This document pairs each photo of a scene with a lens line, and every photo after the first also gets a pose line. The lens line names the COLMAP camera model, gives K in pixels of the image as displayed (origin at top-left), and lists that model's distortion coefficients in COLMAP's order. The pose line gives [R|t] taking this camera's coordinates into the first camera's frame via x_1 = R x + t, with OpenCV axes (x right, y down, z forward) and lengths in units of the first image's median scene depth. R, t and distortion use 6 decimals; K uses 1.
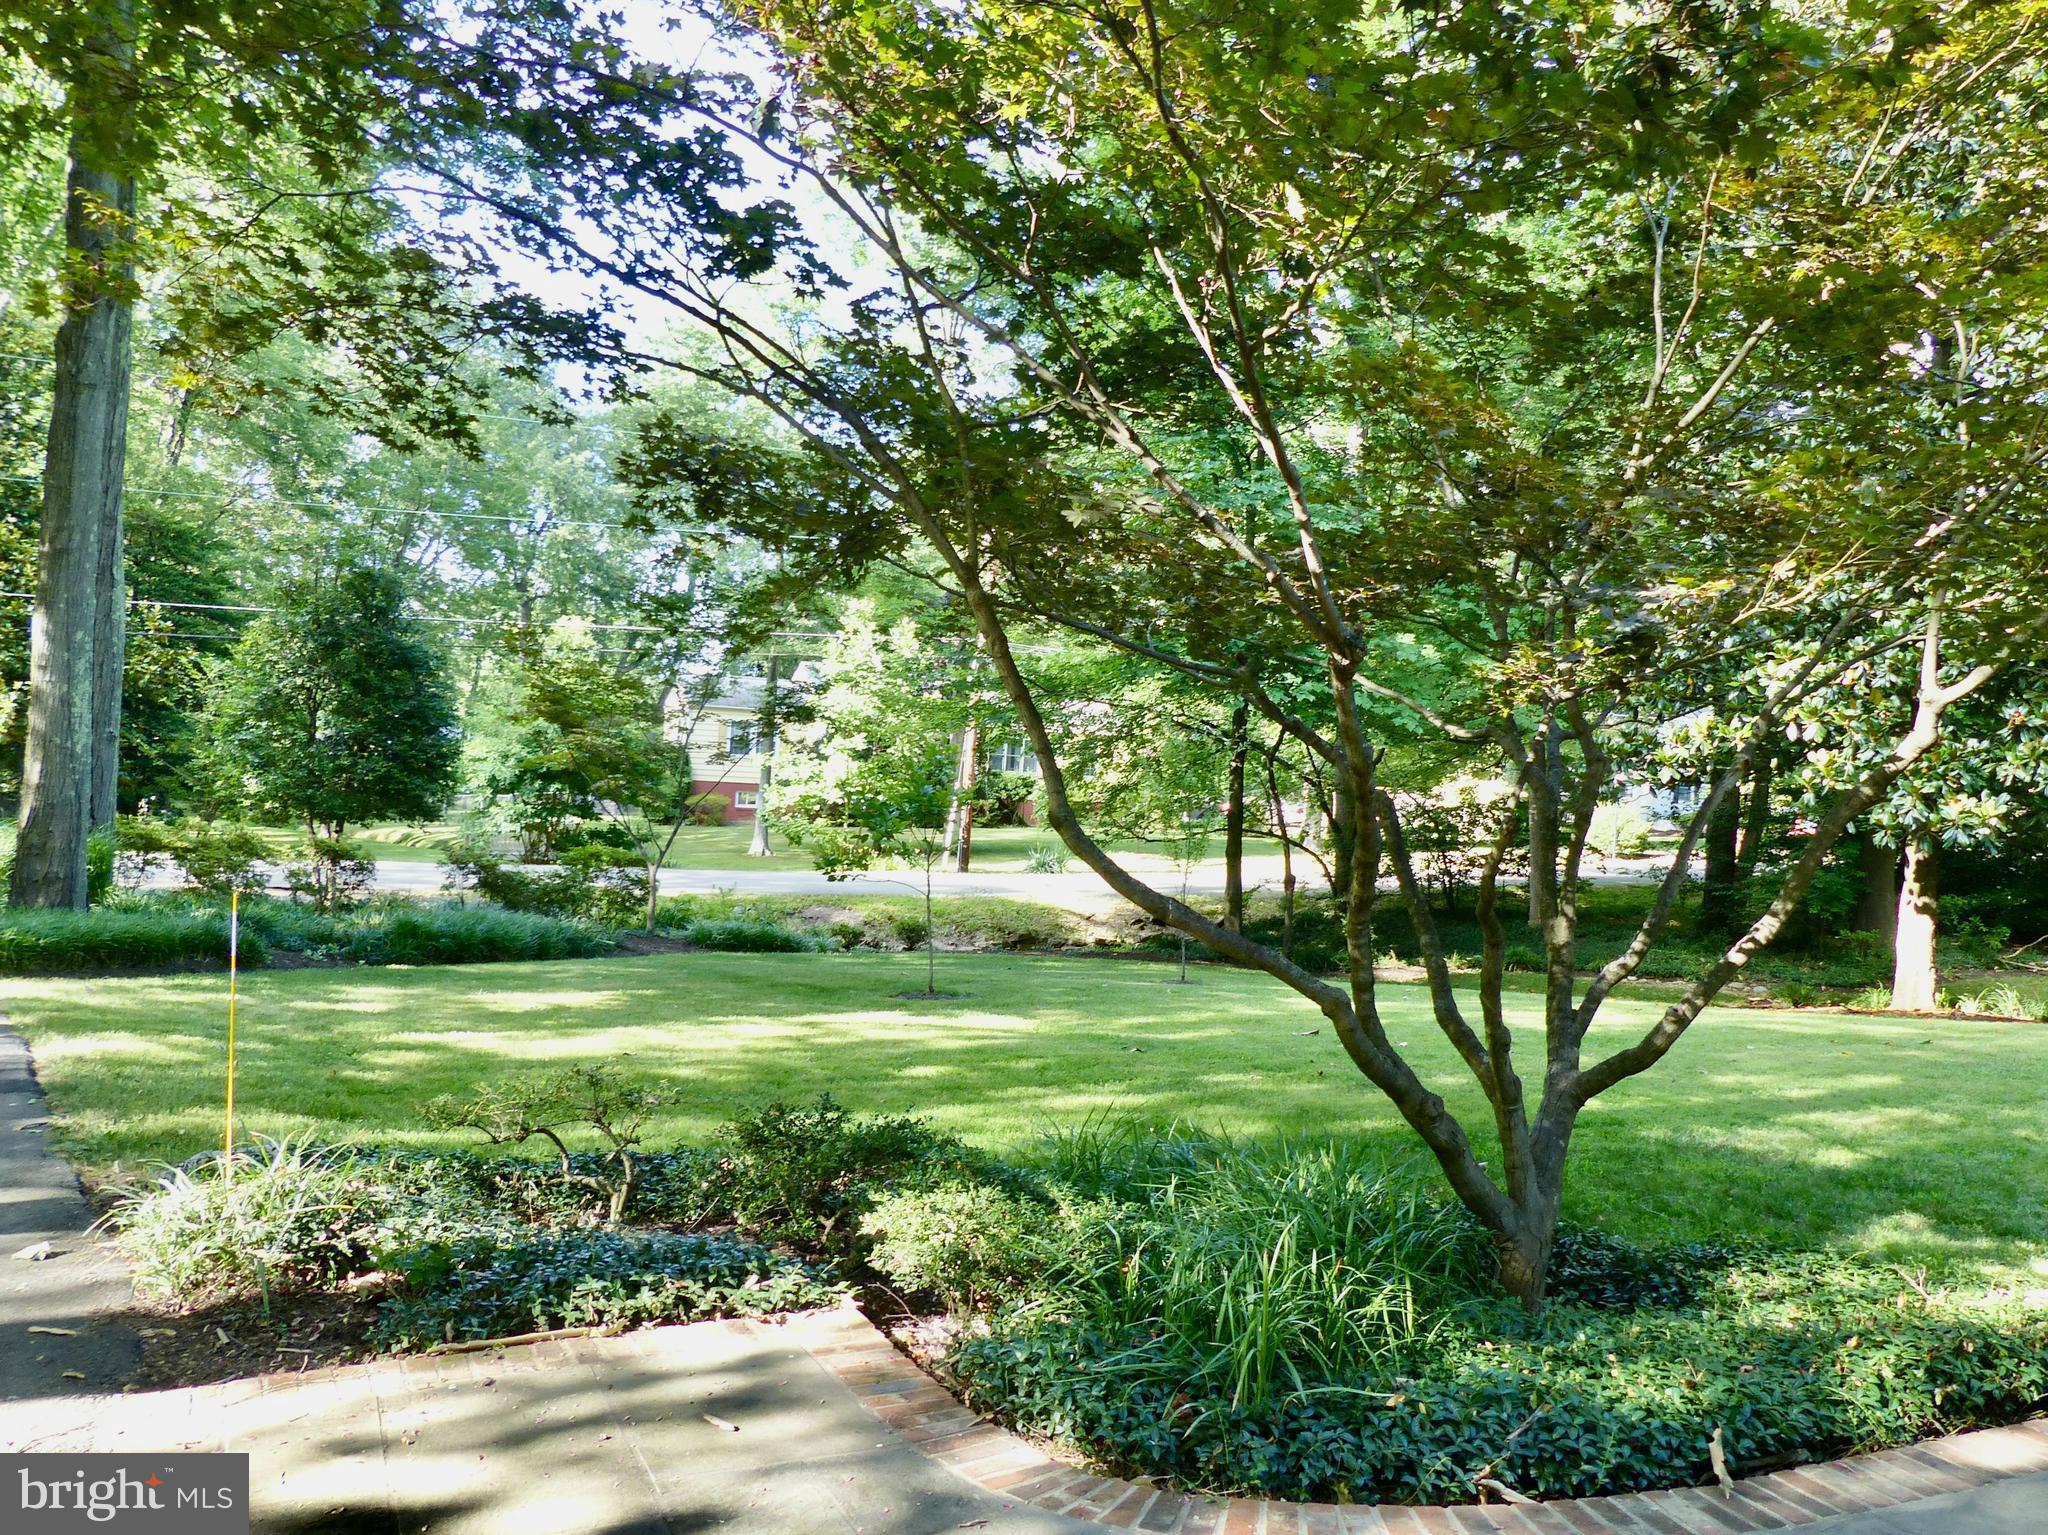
lens RADIAL K [[1589.6, 0, 1024.0], [0, 1589.6, 767.5], [0, 0, 1]] dist [-0.006991, 0.000495]
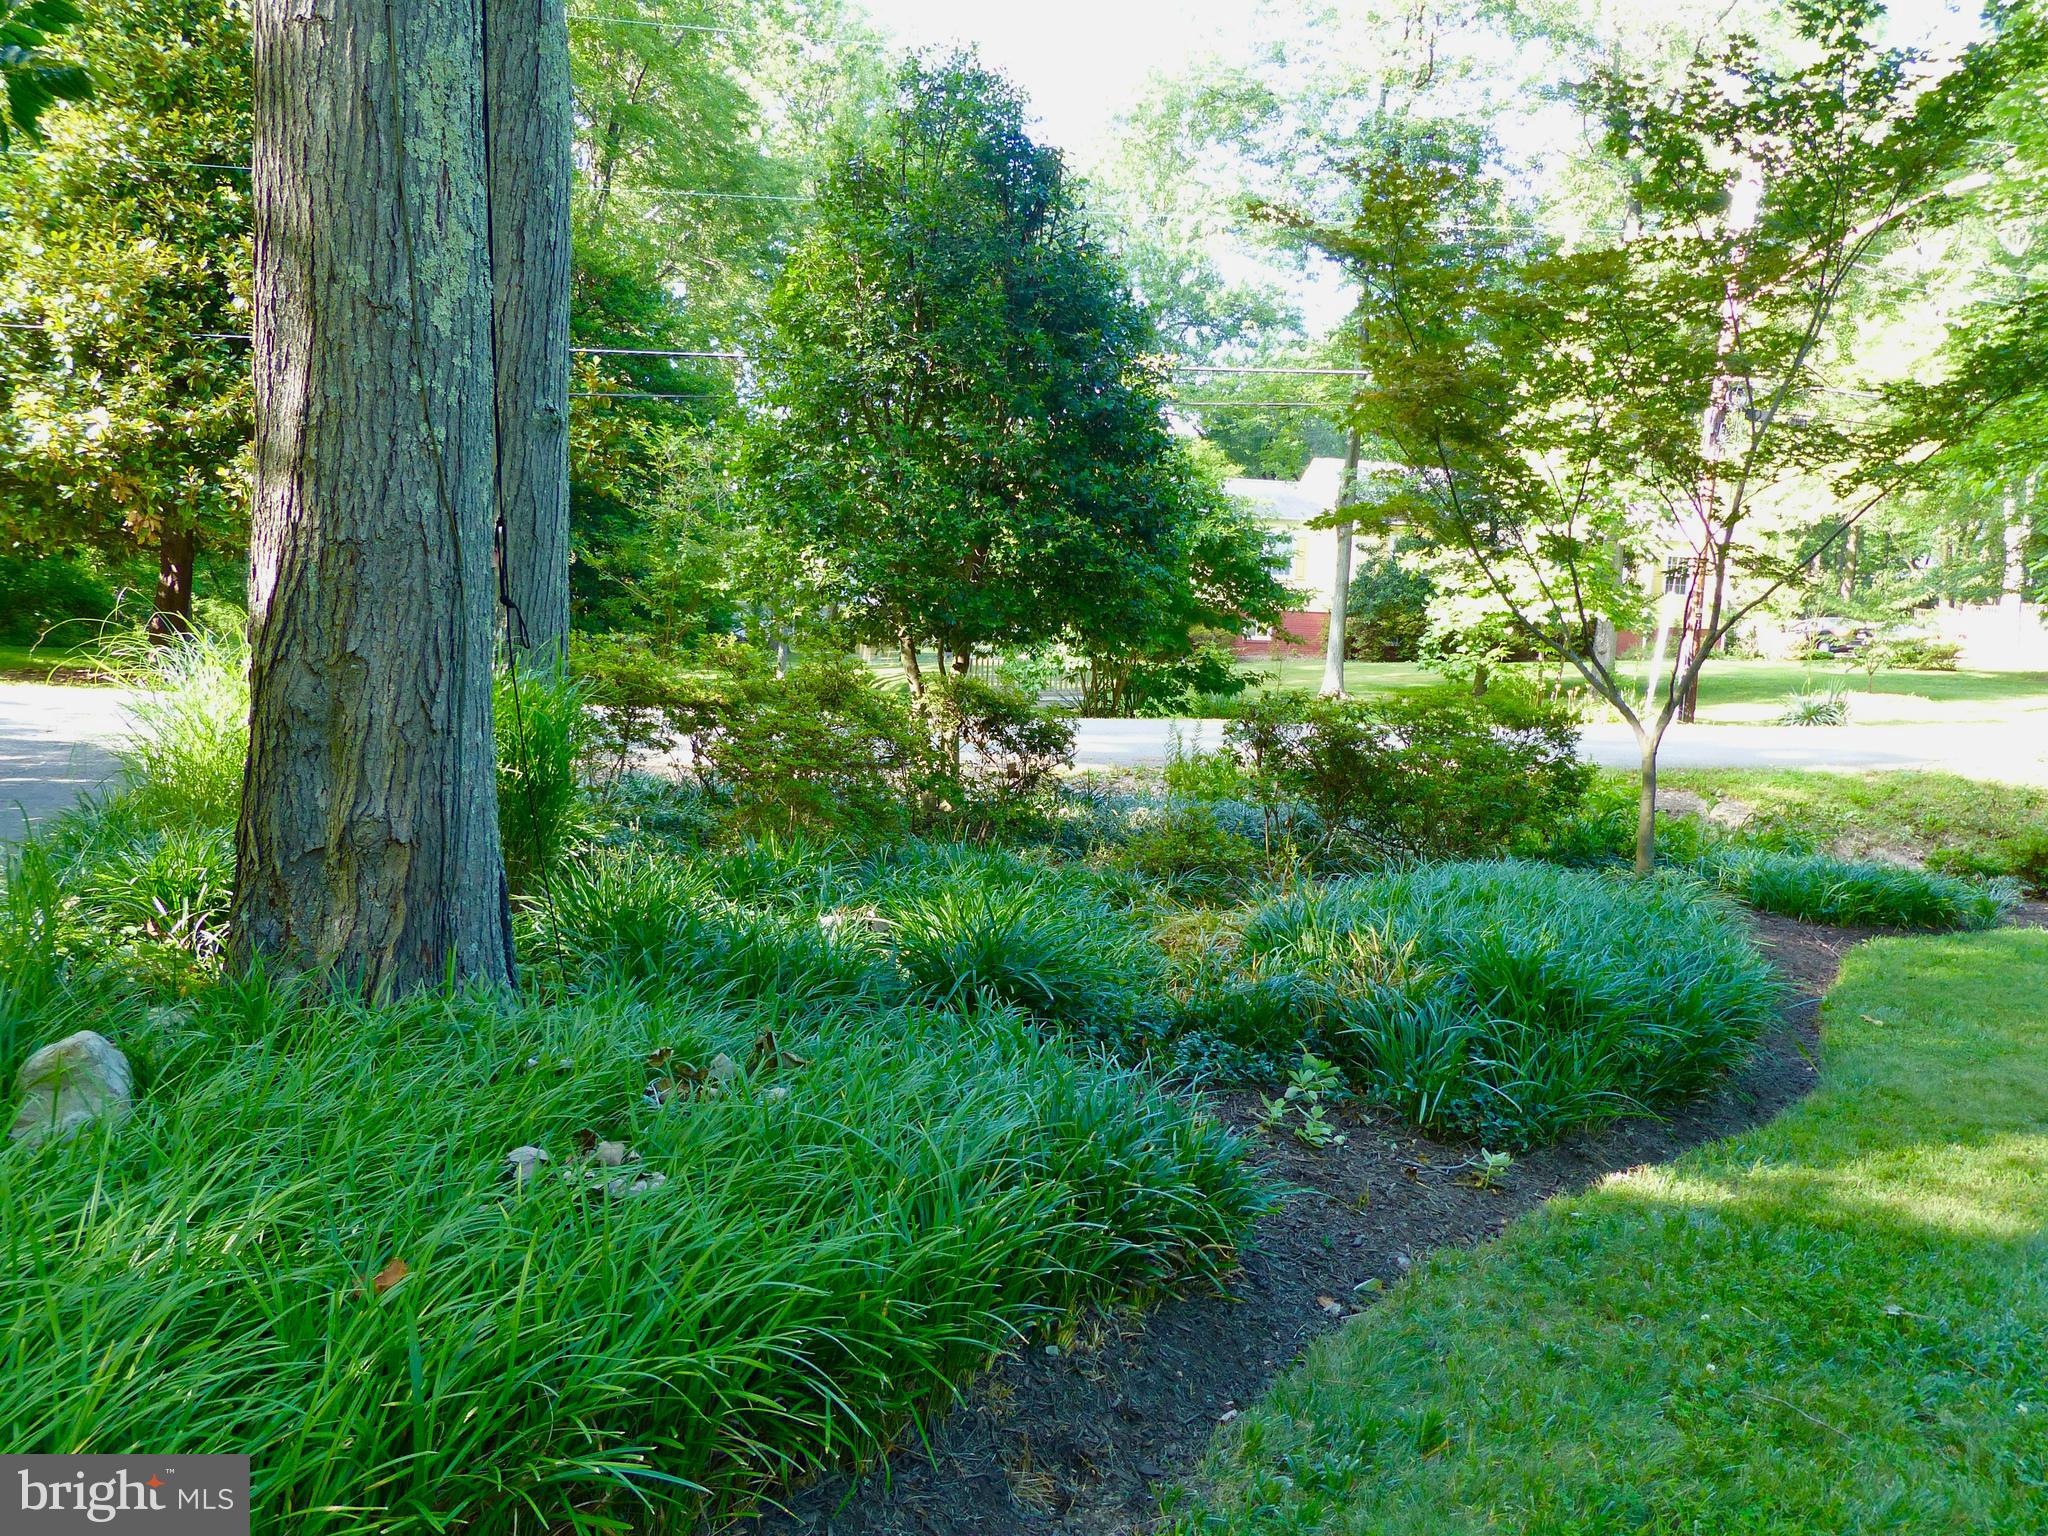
lens RADIAL K [[1598.1, 0, 1024.0], [0, 1598.1, 768.0], [0, 0, 1]] dist [0.001231, 0.000257]
pose [[0.973274, 0.008097, -0.229504, -0.307125], [0.014504, 0.995216, 0.096620, 0.024612], [0.229188, -0.097367, 0.968500, 0.527306]]
